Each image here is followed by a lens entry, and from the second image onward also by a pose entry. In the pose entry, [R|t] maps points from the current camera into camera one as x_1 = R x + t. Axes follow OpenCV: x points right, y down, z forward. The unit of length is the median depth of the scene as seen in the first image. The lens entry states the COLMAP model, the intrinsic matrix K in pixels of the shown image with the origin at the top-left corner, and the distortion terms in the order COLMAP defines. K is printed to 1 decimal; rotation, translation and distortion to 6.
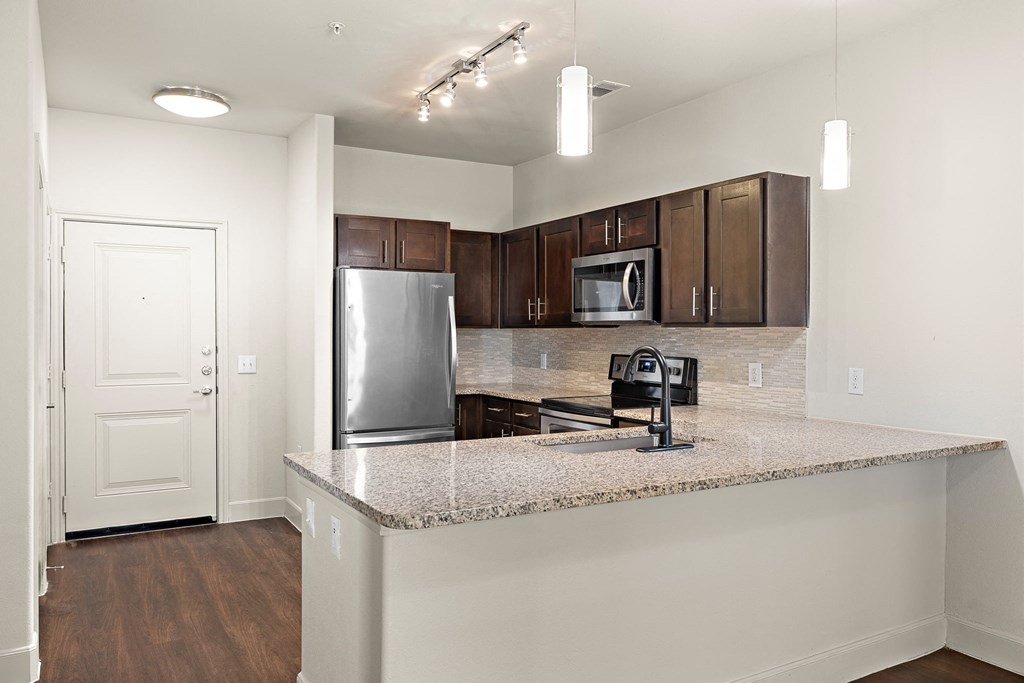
lens RADIAL K [[772.0, 0, 512.0], [0, 772.0, 341.5], [0, 0, 1]] dist [-0.006162, -0.000142]
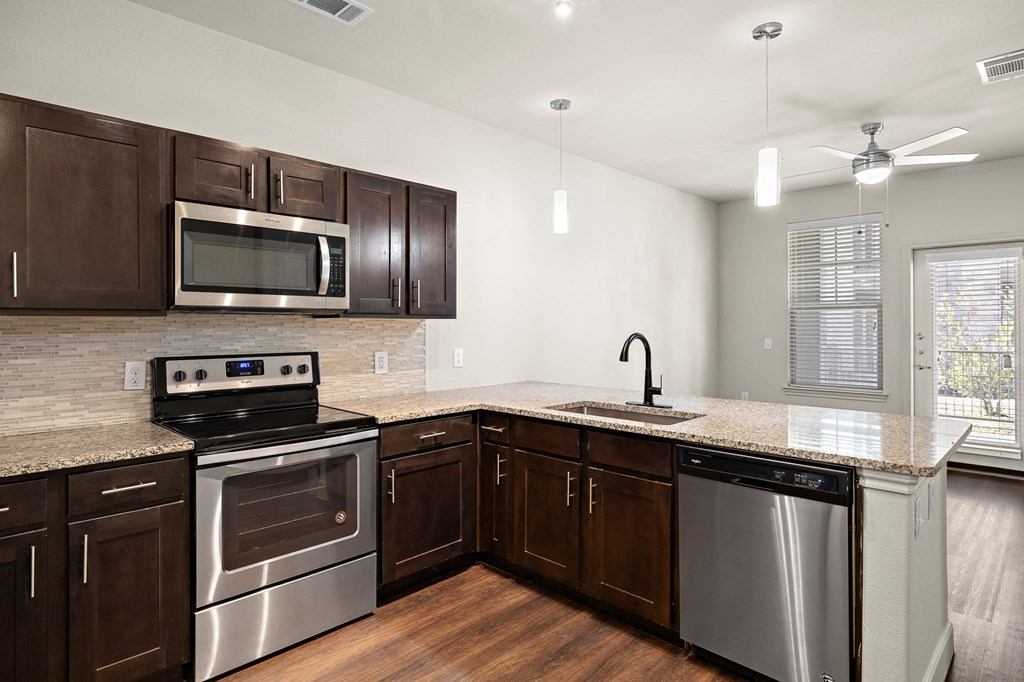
lens RADIAL K [[570.1, 0, 512.0], [0, 570.1, 341.0], [0, 0, 1]] dist [0.003388, 0.000383]
pose [[-0.265174, -0.026173, 0.963845, -0.498926], [0.016887, 0.999352, 0.031783, -0.009301], [-0.964053, 0.024704, -0.264560, 1.023824]]
